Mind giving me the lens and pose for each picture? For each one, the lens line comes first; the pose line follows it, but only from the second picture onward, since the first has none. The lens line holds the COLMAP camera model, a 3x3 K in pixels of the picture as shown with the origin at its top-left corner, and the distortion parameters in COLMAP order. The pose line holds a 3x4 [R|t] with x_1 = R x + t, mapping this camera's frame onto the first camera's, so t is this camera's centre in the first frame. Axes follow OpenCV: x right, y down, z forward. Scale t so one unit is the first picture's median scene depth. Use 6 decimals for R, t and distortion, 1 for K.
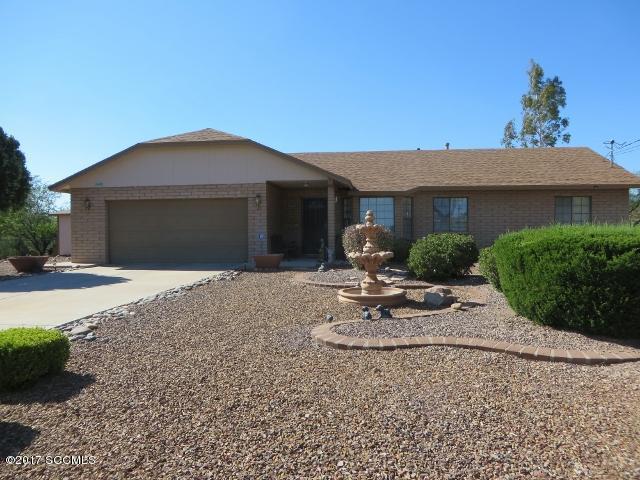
lens RADIAL K [[477.3, 0, 320.0], [0, 477.3, 240.0], [0, 0, 1]] dist [-0.005713, -0.002103]
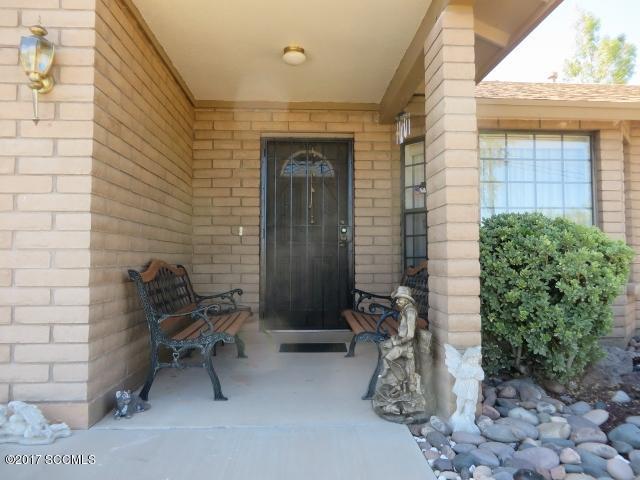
lens RADIAL K [[477.3, 0, 320.0], [0, 477.3, 240.0], [0, 0, 1]] dist [-0.005713, -0.002103]
pose [[0.986535, 0.012649, 0.163060, -0.058702], [-0.003040, 0.998251, -0.059043, -0.010479], [-0.163521, 0.057753, 0.984848, 0.825750]]
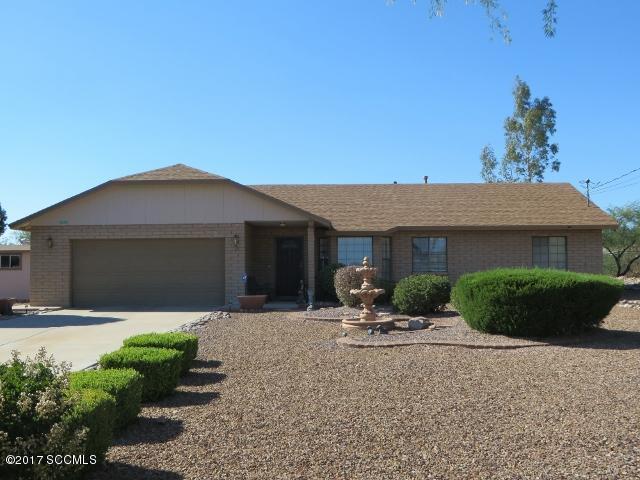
lens RADIAL K [[675.4, 0, 320.0], [0, 675.4, 240.0], [0, 0, 1]] dist [-0.023454, 0.014174]
pose [[0.994797, 0.003159, 0.101829, -0.099384], [0.003367, 0.997954, -0.063846, 0.004279], [-0.101823, 0.063857, 0.992751, -0.386130]]
